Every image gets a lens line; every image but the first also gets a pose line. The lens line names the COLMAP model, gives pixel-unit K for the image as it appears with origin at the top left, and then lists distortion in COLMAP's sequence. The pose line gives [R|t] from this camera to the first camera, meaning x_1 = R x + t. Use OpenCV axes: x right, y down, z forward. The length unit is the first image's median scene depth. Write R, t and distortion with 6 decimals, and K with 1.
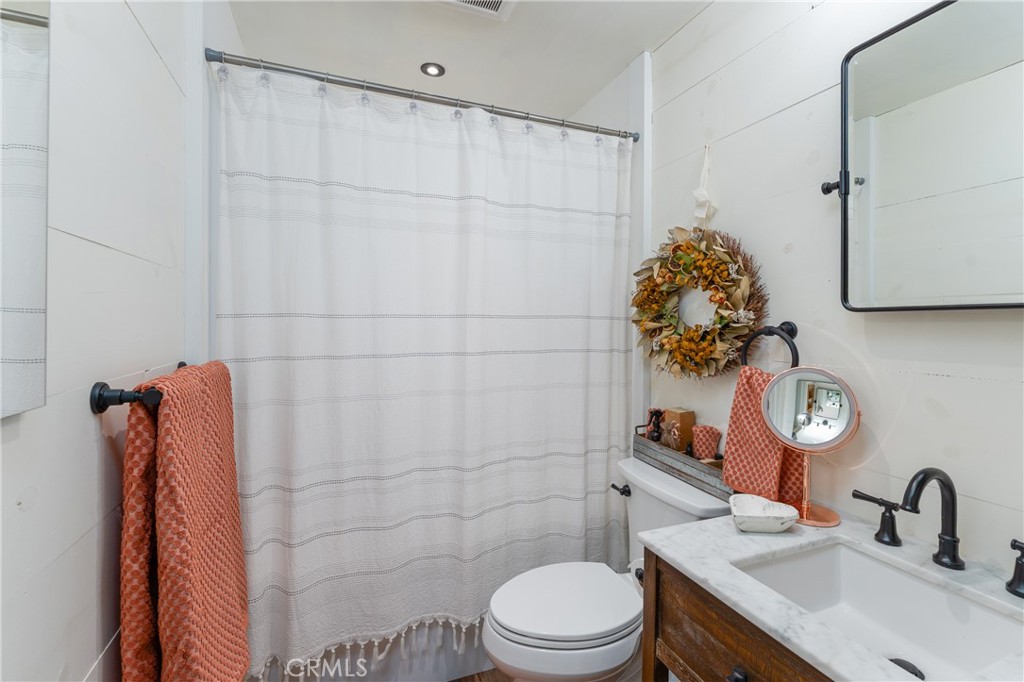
lens RADIAL K [[443.3, 0, 513.0], [0, 443.3, 317.9], [0, 0, 1]] dist [0.000000, 0.000003]
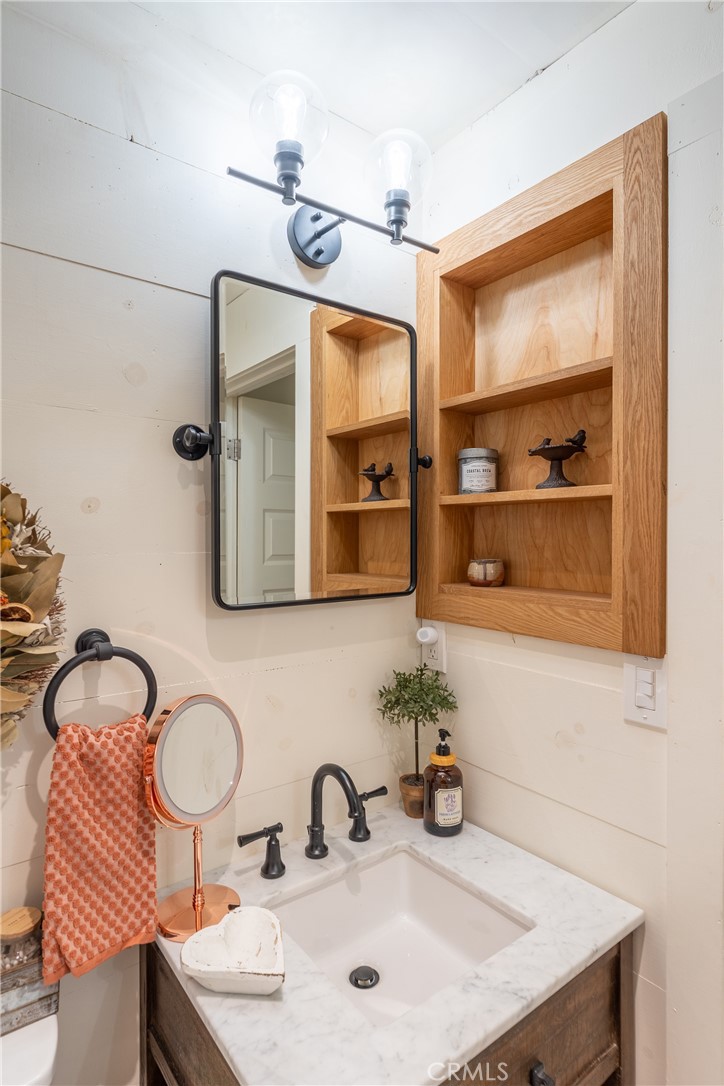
lens RADIAL K [[582.4, 0, 362.0], [0, 582.4, 543.0], [0, 0, 1]] dist [-0.000125, -0.000369]
pose [[-0.262006, -0.010795, 0.965006, -0.281702], [-0.003967, 0.999941, 0.010109, -0.146436], [-0.965058, -0.001180, -0.262033, 1.079331]]
